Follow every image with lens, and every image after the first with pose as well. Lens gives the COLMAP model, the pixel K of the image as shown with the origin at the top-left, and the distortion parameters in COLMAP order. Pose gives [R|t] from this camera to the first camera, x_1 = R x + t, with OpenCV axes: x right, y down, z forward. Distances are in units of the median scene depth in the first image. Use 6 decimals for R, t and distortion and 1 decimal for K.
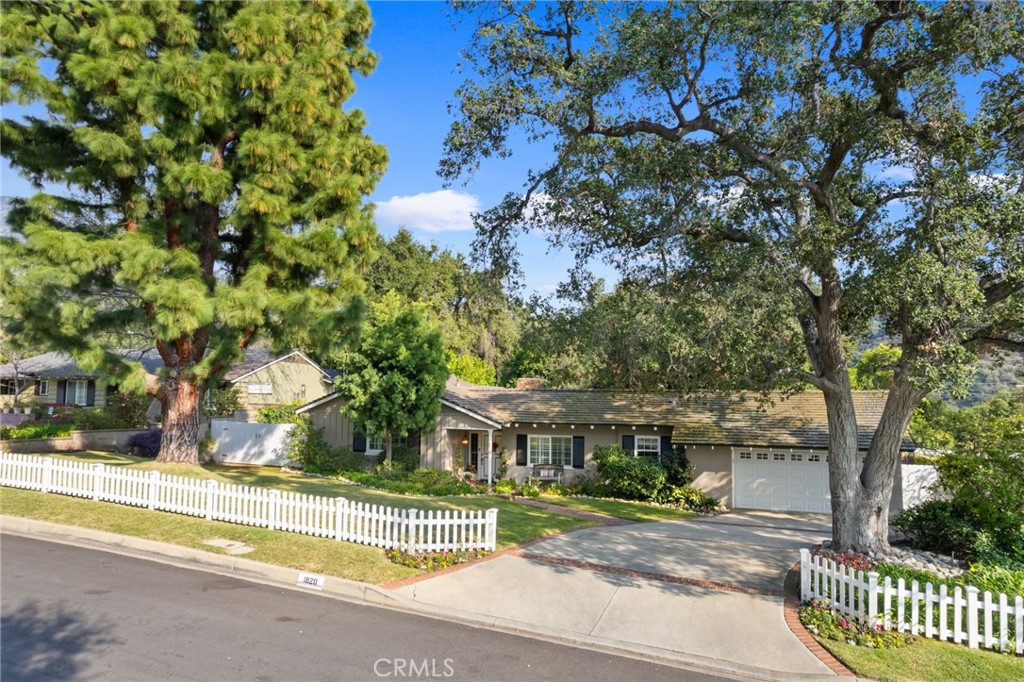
lens RADIAL K [[656.5, 0, 512.0], [0, 656.5, 341.0], [0, 0, 1]] dist [-0.088361, 0.083522]
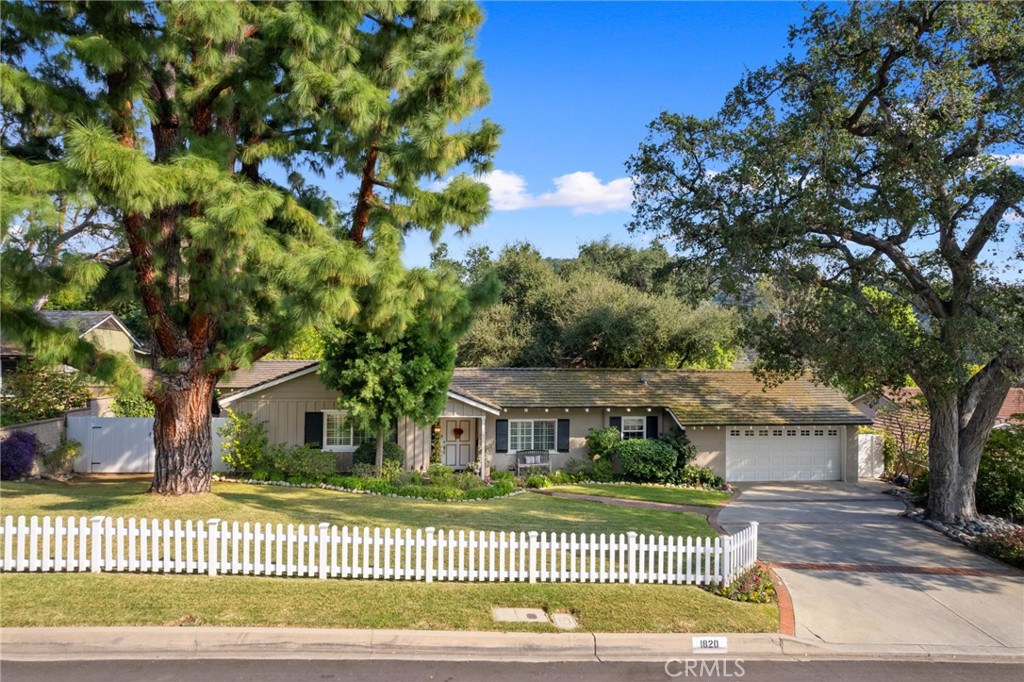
lens RADIAL K [[656.5, 0, 512.0], [0, 656.5, 341.0], [0, 0, 1]] dist [-0.088361, 0.083522]
pose [[0.900509, 0.006356, 0.434790, -0.435656], [-0.034271, 0.997820, 0.056393, -0.023837], [-0.433484, -0.065683, 0.898764, 0.195882]]
